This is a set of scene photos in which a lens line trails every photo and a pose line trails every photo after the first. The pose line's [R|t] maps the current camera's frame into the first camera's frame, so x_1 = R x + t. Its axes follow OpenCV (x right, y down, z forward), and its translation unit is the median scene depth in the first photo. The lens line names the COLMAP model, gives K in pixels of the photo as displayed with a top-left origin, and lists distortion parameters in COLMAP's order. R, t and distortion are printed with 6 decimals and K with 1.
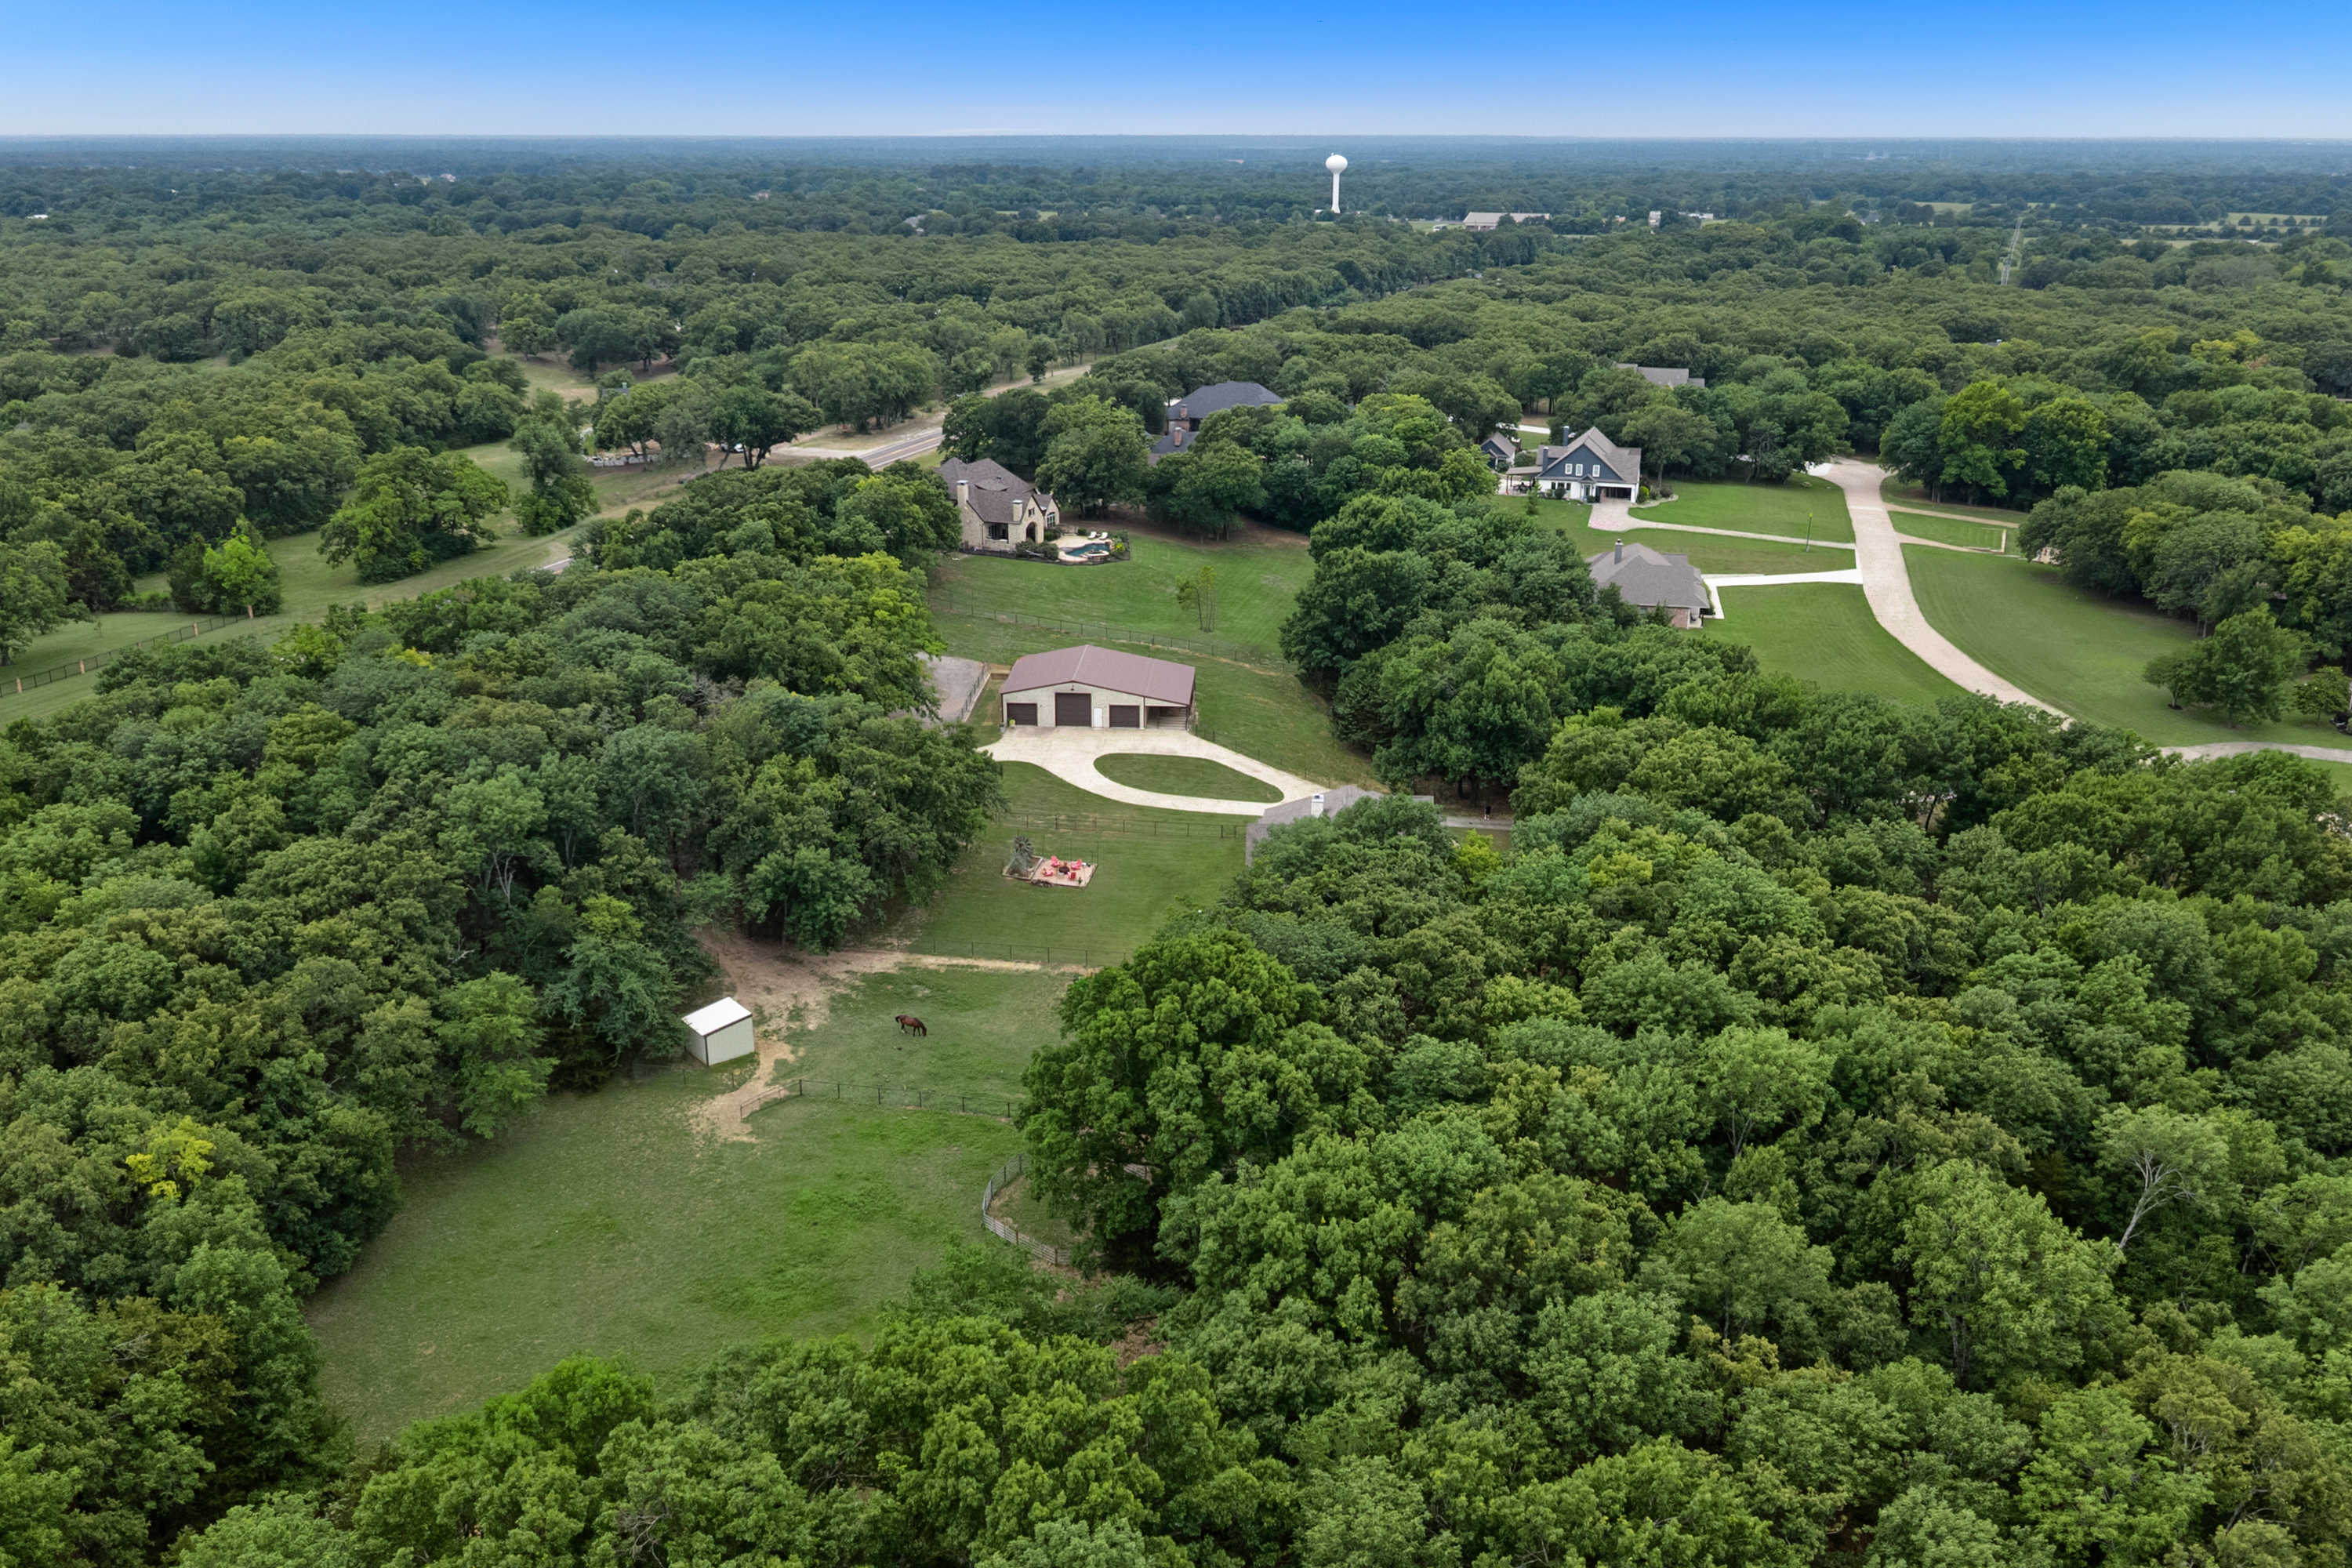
lens RADIAL K [[2018.2, 0, 1179.0], [0, 2018.2, 809.7], [0, 0, 1]] dist [0.011678, 0.015074]
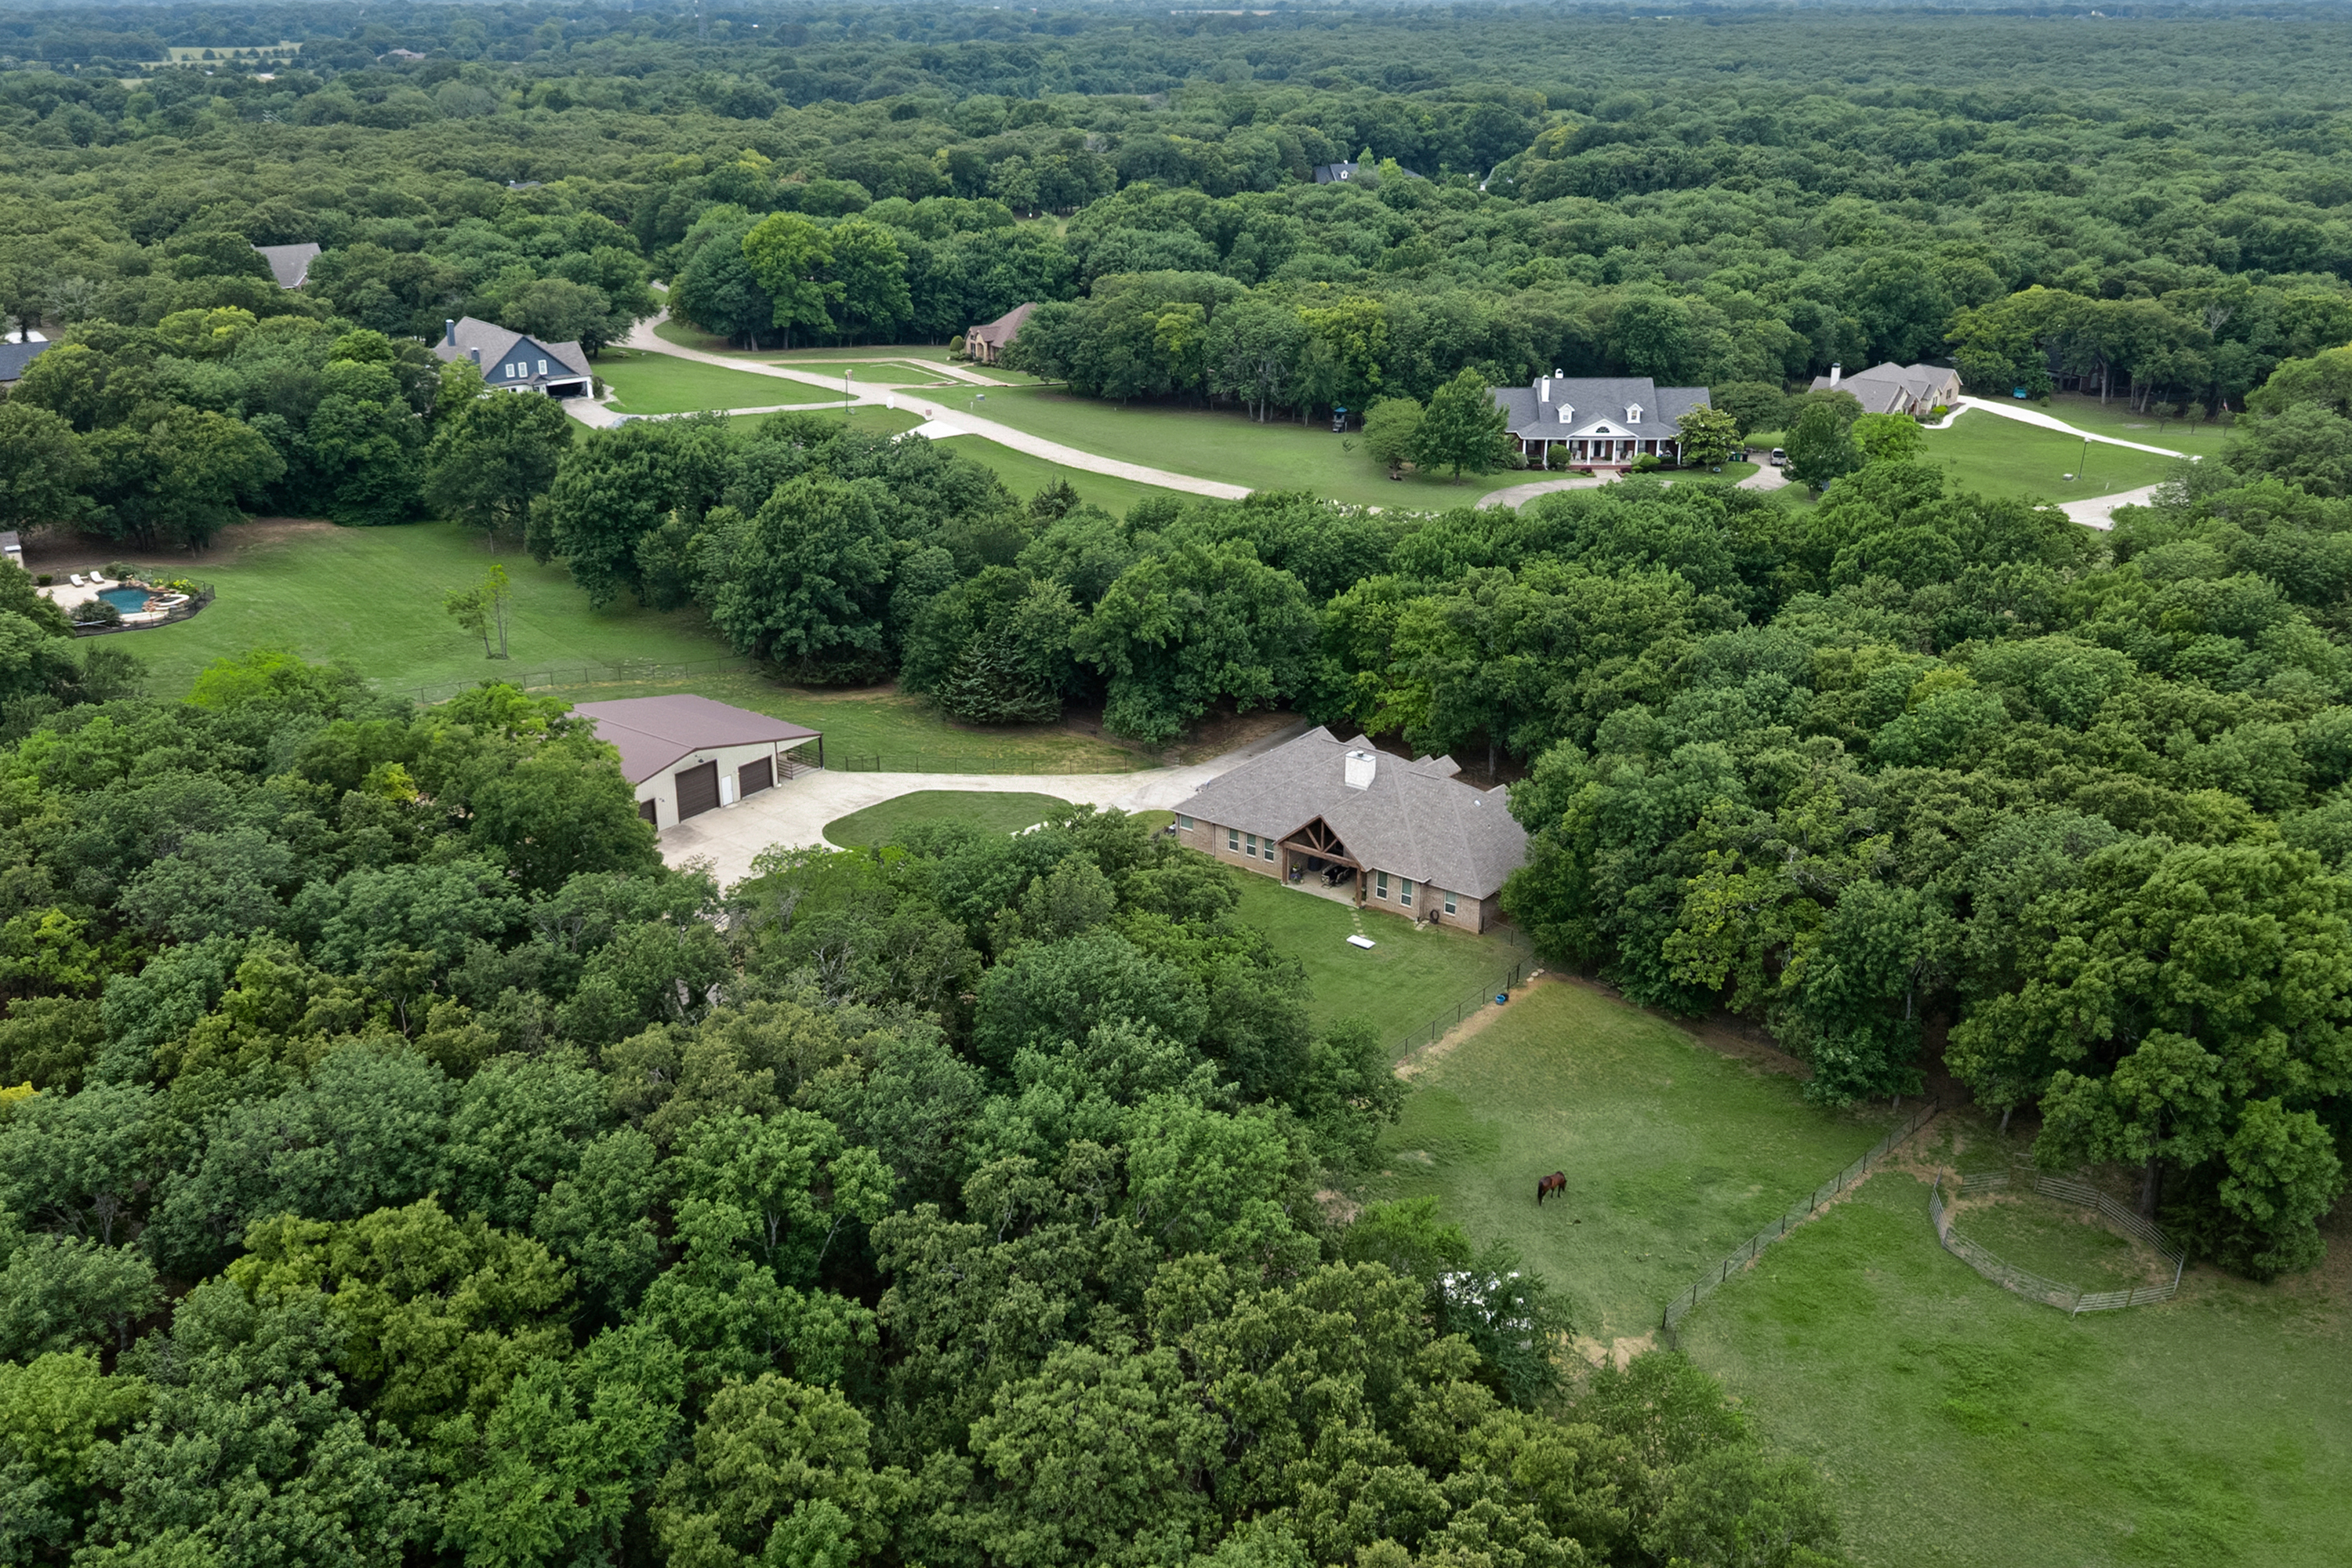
lens RADIAL K [[2113.8, 0, 1173.0], [0, 2113.8, 769.7], [0, 0, 1]] dist [0.016790, 0.009135]
pose [[0.558067, -0.300650, 0.773415, -0.392709], [0.270147, 0.947105, 0.173241, -0.104589], [-0.784590, 0.112255, 0.609768, 0.339943]]
